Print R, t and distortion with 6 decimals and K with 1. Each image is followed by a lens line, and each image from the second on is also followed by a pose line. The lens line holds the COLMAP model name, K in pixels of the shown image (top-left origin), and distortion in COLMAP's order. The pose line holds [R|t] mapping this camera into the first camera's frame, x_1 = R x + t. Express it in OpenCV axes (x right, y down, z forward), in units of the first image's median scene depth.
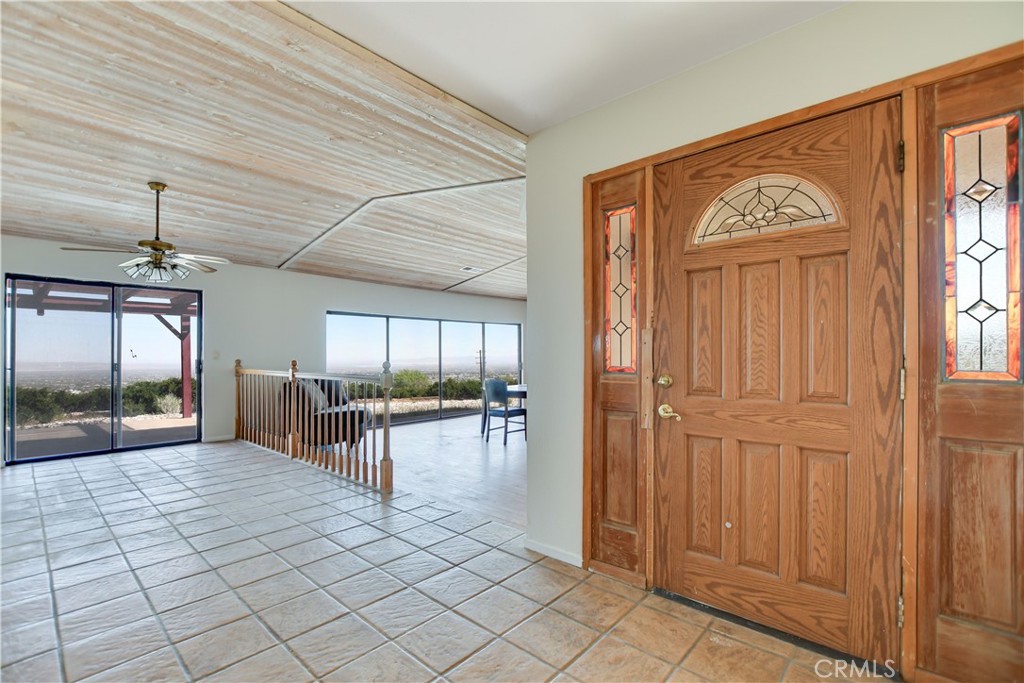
lens RADIAL K [[456.8, 0, 502.7], [0, 456.8, 348.6], [0, 0, 1]] dist [-0.005083, 0.000609]
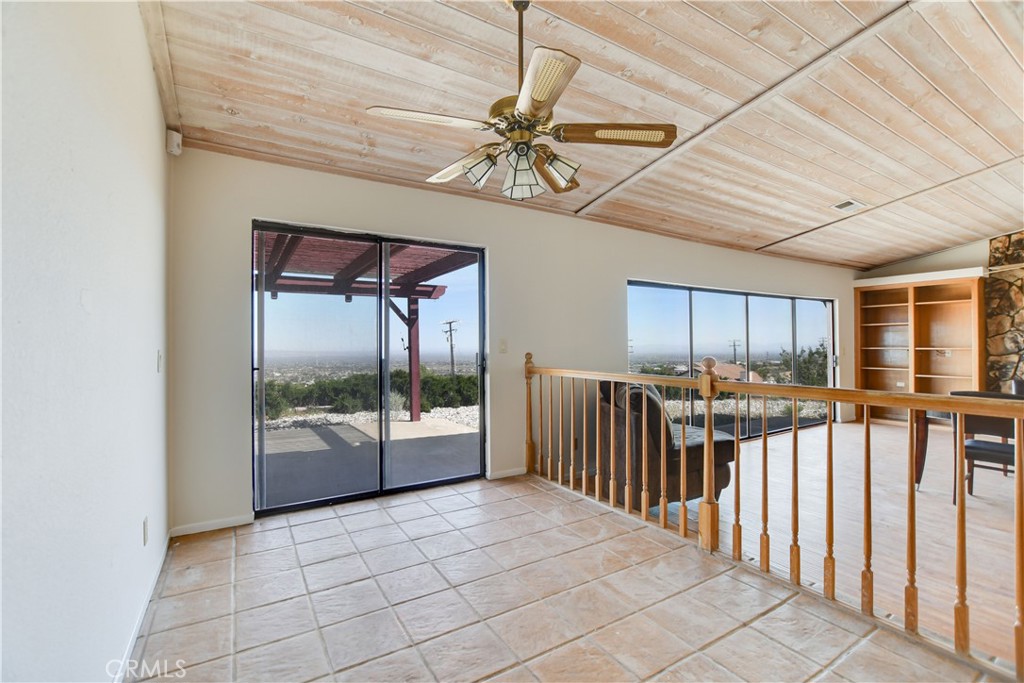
lens RADIAL K [[456.8, 0, 515.9], [0, 456.8, 340.2], [0, 0, 1]] dist [-0.005083, 0.000609]
pose [[0.963323, -0.003283, -0.268325, -0.372861], [0.004840, 0.999975, 0.005142, 0.001821], [0.268302, -0.006252, 0.963315, 0.316622]]
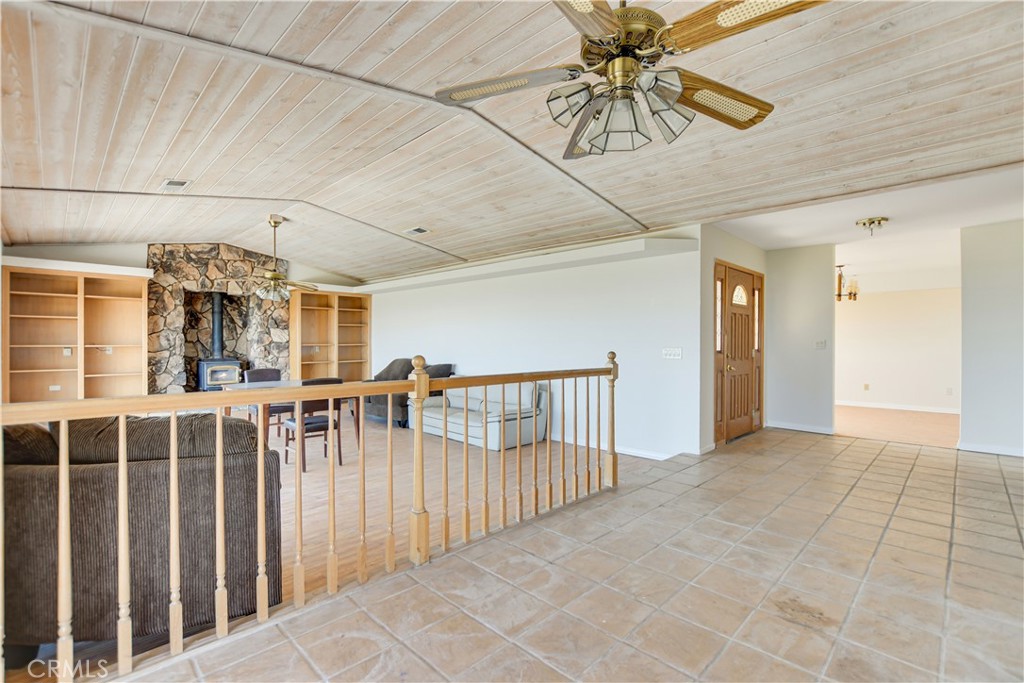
lens RADIAL K [[456.8, 0, 514.1], [0, 456.8, 347.5], [0, 0, 1]] dist [-0.005083, 0.000609]
pose [[0.039444, -0.010169, 0.999170, -0.758047], [-0.019944, 0.999741, 0.010962, 0.006641], [-0.999023, -0.020360, 0.039231, 0.734400]]
